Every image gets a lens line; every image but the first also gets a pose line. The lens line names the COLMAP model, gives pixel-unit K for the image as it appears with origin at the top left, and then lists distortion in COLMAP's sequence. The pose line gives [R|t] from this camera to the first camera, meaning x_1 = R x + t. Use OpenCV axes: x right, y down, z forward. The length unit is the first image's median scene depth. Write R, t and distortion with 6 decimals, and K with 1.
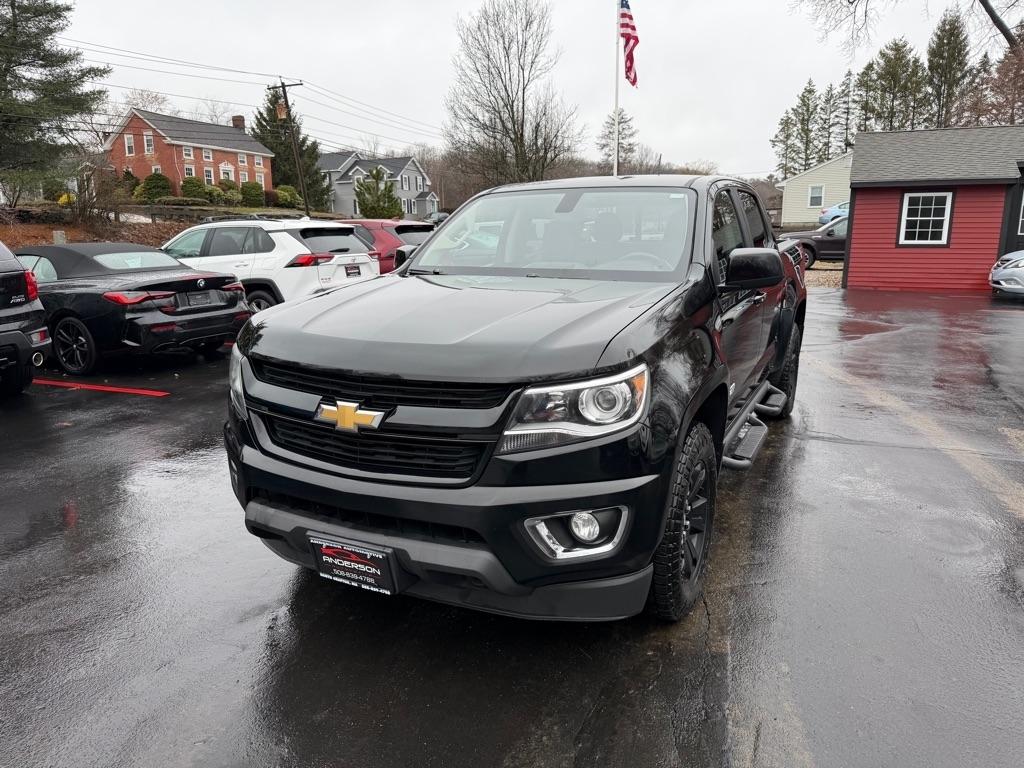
lens RADIAL K [[745.7, 0, 517.1], [0, 745.7, 387.8], [0, 0, 1]] dist [0.030486, -0.031154]
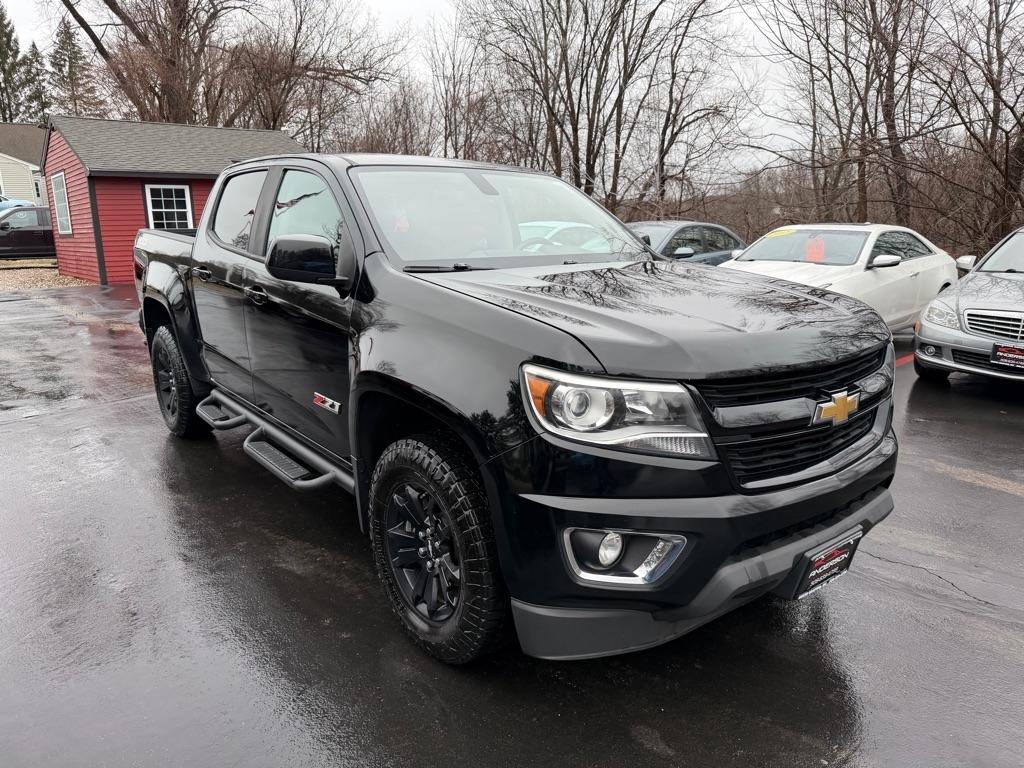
lens RADIAL K [[745.7, 0, 509.8], [0, 745.7, 386.7], [0, 0, 1]] dist [0.030486, -0.031154]
pose [[0.428864, -0.198458, 0.881300, -0.205503], [0.192705, 0.973213, 0.125381, -0.030960], [-0.882576, 0.116060, 0.455620, 0.156045]]
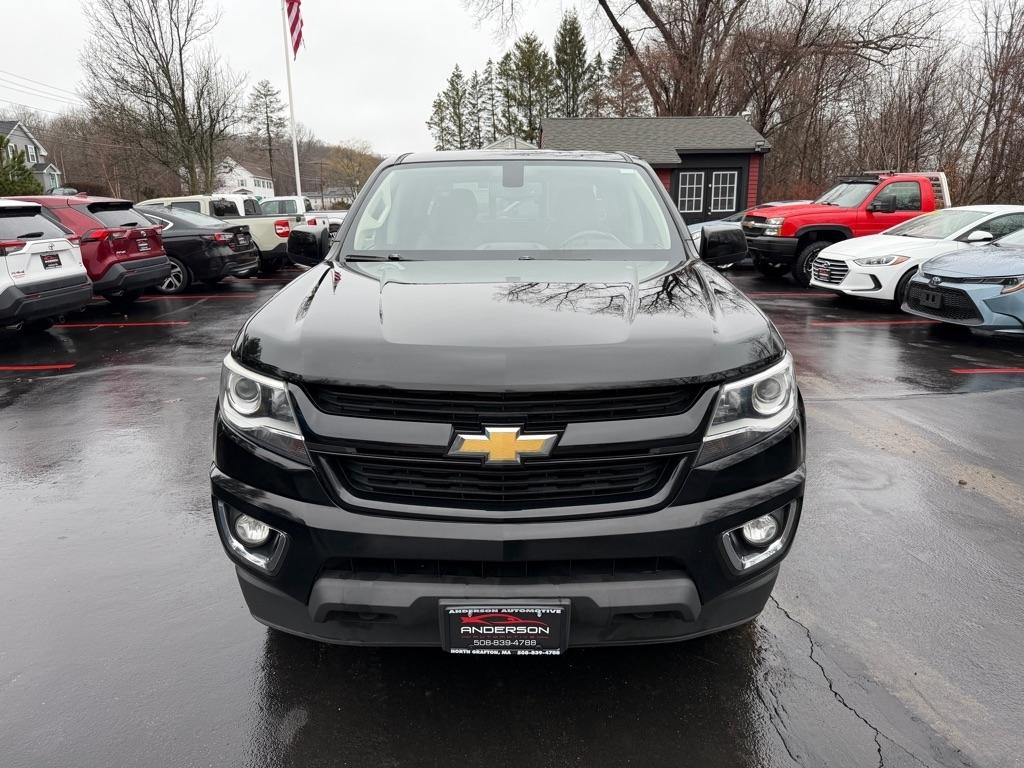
lens RADIAL K [[745.7, 0, 509.2], [0, 745.7, 387.1], [0, 0, 1]] dist [0.030486, -0.031154]
pose [[0.903340, -0.103851, 0.416163, -0.090512], [0.093219, 0.994589, 0.045848, -0.009657], [-0.418673, -0.002622, 0.908133, 0.048060]]
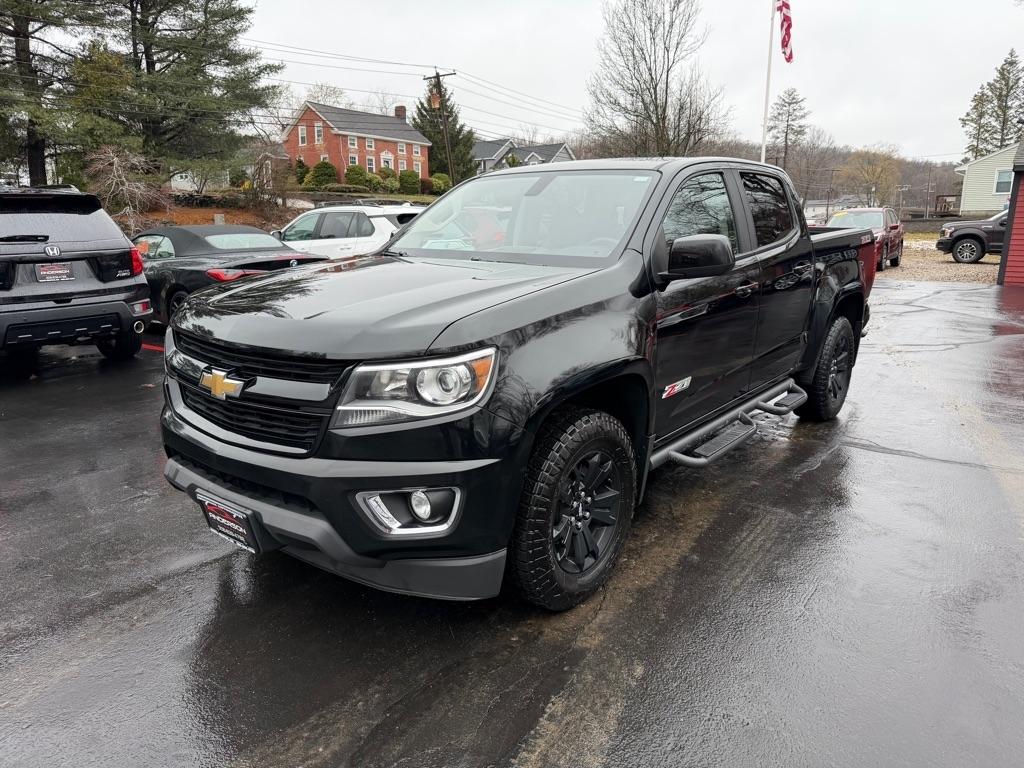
lens RADIAL K [[745.7, 0, 515.8], [0, 745.7, 388.8], [0, 0, 1]] dist [0.030486, -0.031154]
pose [[0.977027, 0.054803, -0.205947, 0.068774], [-0.051084, 0.998422, 0.023336, -0.000371], [0.206901, -0.012280, 0.978285, 0.005625]]
